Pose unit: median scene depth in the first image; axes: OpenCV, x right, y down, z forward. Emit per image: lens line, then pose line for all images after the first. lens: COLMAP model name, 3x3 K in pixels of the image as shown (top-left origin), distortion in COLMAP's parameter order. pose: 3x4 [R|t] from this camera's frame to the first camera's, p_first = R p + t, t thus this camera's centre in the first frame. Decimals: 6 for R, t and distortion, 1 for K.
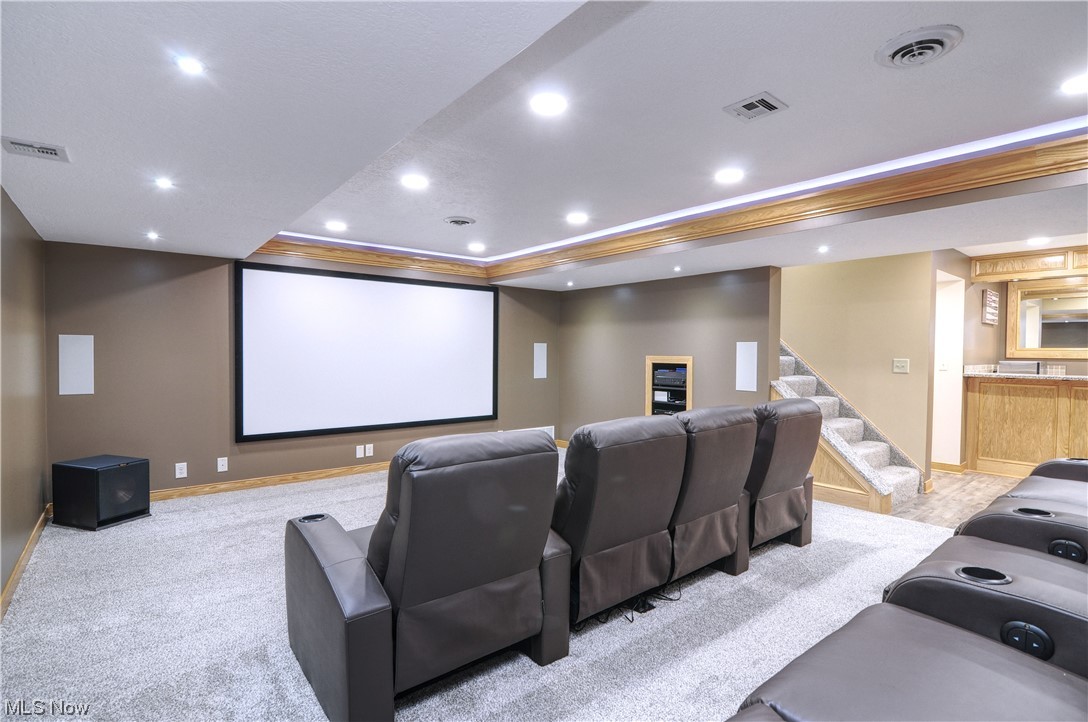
lens RADIAL K [[523.6, 0, 546.6], [0, 523.6, 363.9], [0, 0, 1]] dist [-0.000133, -0.013968]
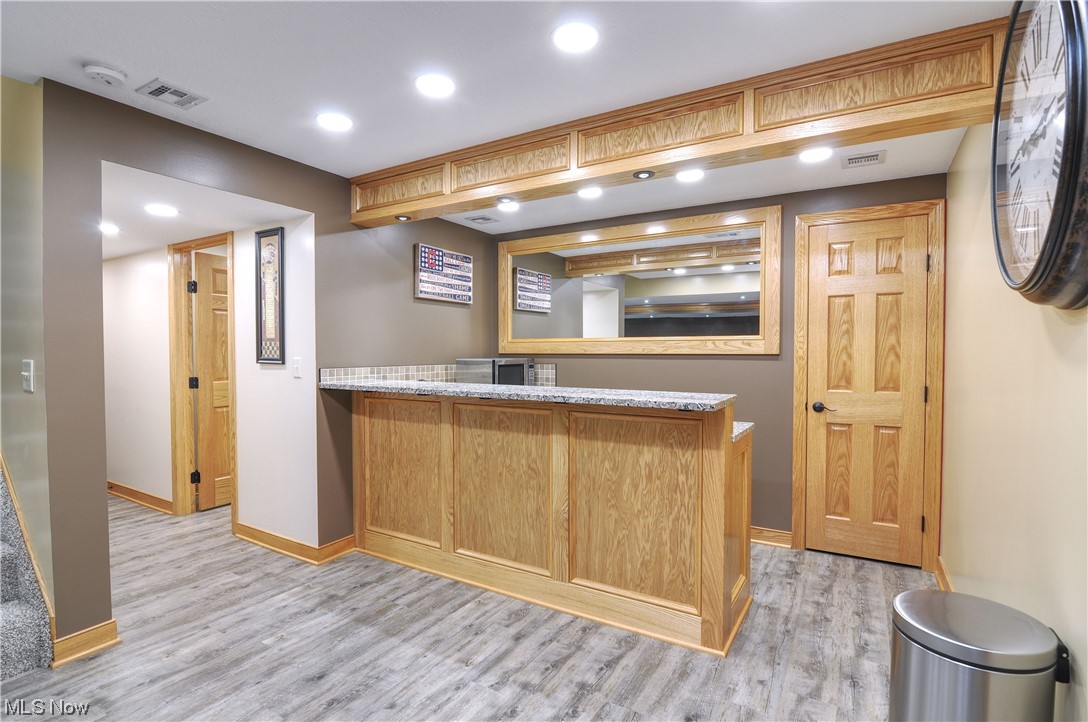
lens RADIAL K [[523.6, 0, 546.6], [0, 523.6, 363.9], [0, 0, 1]] dist [-0.000133, -0.013968]
pose [[0.942046, -0.016953, 0.335054, 0.841110], [0.017176, 0.999850, 0.002297, 0.001097], [-0.335043, 0.003591, 0.942196, 0.391529]]
